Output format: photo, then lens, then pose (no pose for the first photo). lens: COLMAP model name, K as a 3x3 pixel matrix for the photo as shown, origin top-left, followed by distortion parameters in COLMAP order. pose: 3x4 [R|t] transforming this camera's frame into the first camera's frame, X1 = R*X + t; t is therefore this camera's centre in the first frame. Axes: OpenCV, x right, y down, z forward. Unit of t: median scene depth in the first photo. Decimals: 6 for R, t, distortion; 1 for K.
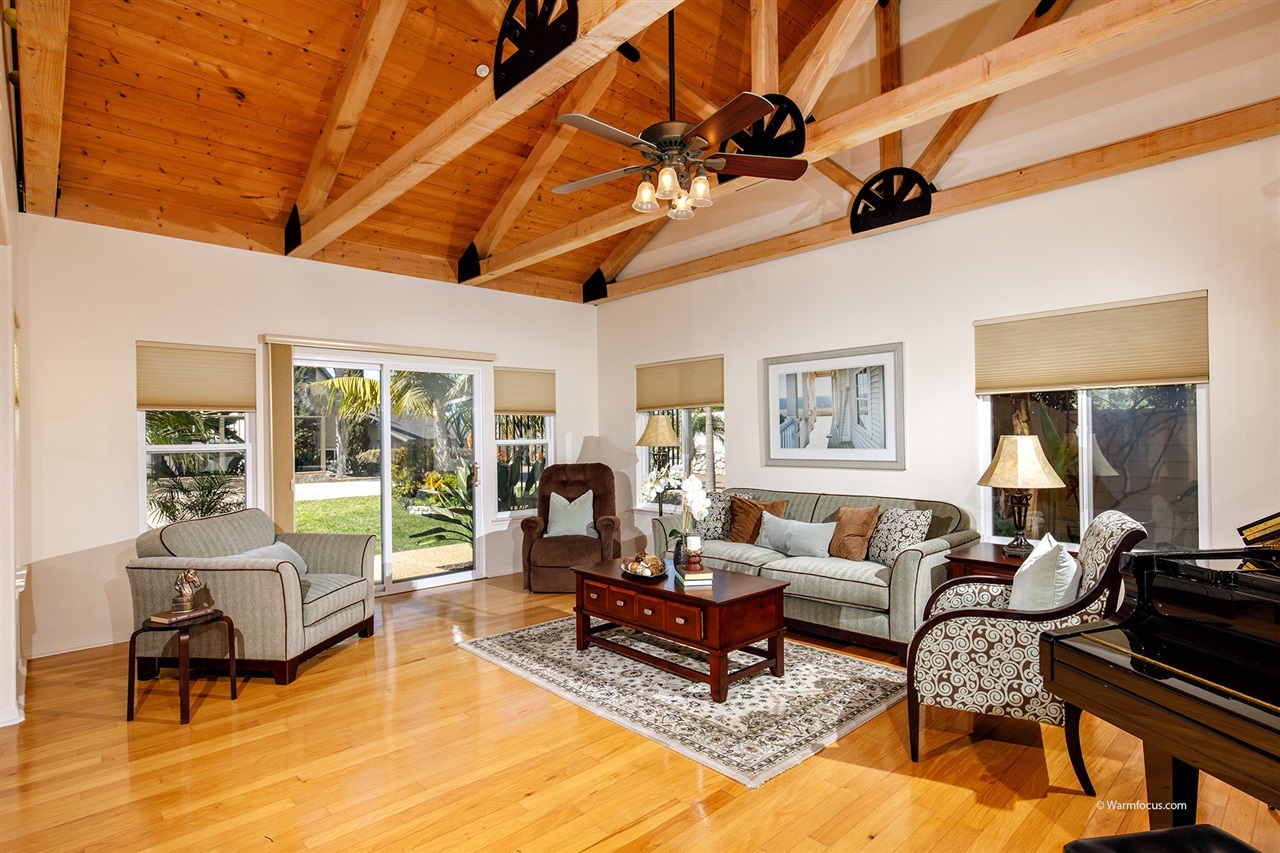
lens RADIAL K [[649.2, 0, 641.3], [0, 649.2, 429.0], [0, 0, 1]] dist [-0.004978, -0.000248]
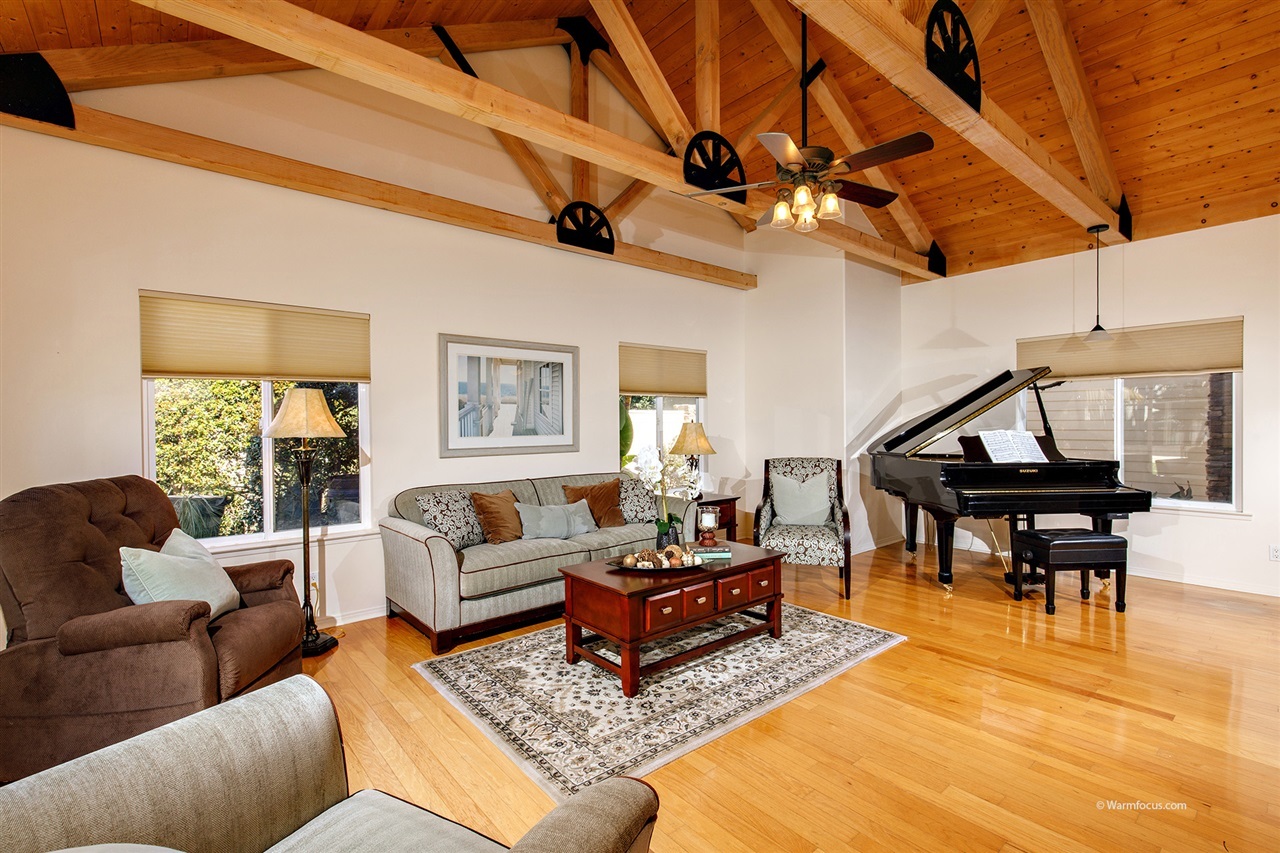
lens RADIAL K [[578.4, 0, 641.0], [0, 578.4, 428.6], [0, 0, 1]] dist [0.010781, -0.000195]
pose [[0.046476, -0.006105, 0.998901, -0.646538], [-0.011366, 0.999913, 0.006640, 0.010988], [-0.998855, -0.011662, 0.046403, 0.788299]]
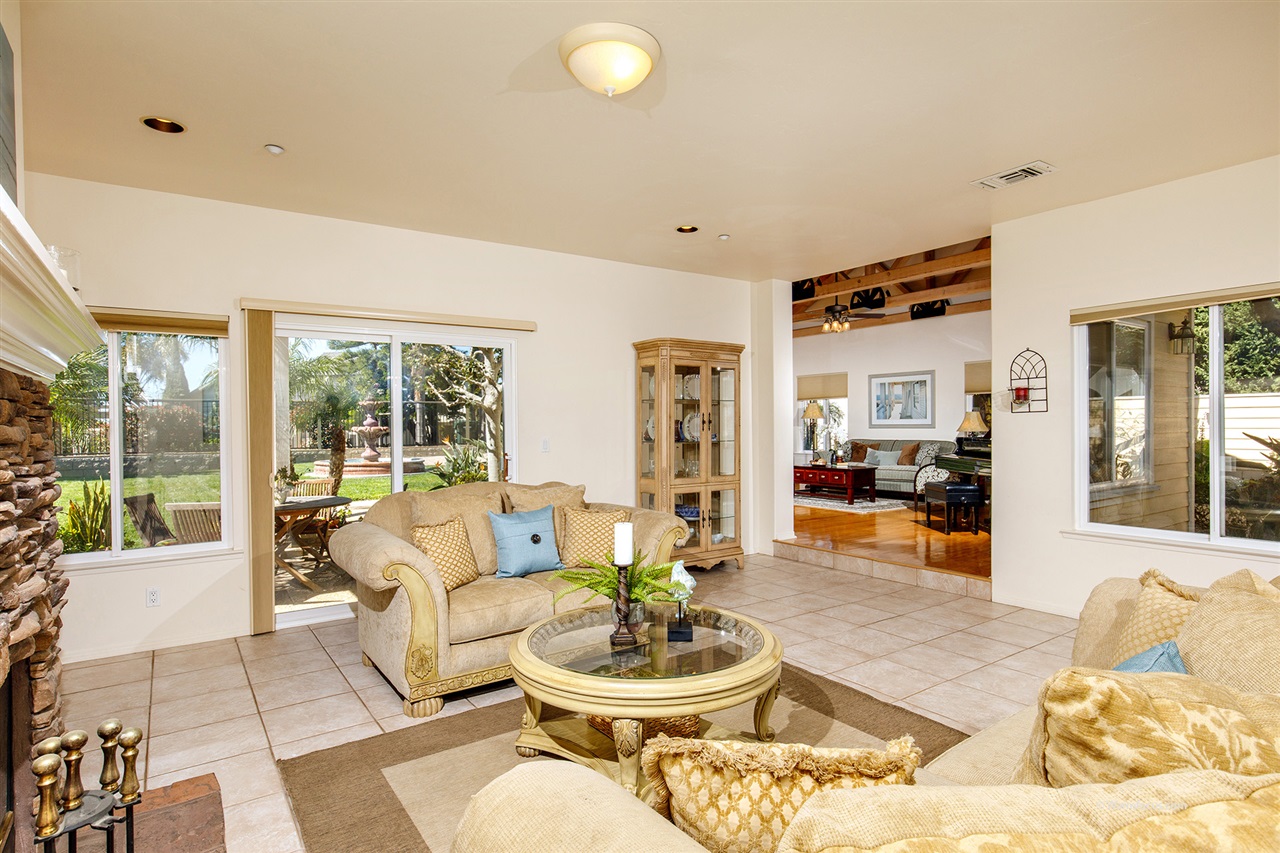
lens RADIAL K [[649.2, 0, 639.9], [0, 649.2, 425.9], [0, 0, 1]] dist [-0.004978, -0.000248]
pose [[0.988036, 0.003649, -0.154181, -0.230193], [-0.001039, 0.999855, 0.017005, 0.018211], [0.154220, -0.016641, 0.987896, -1.257092]]
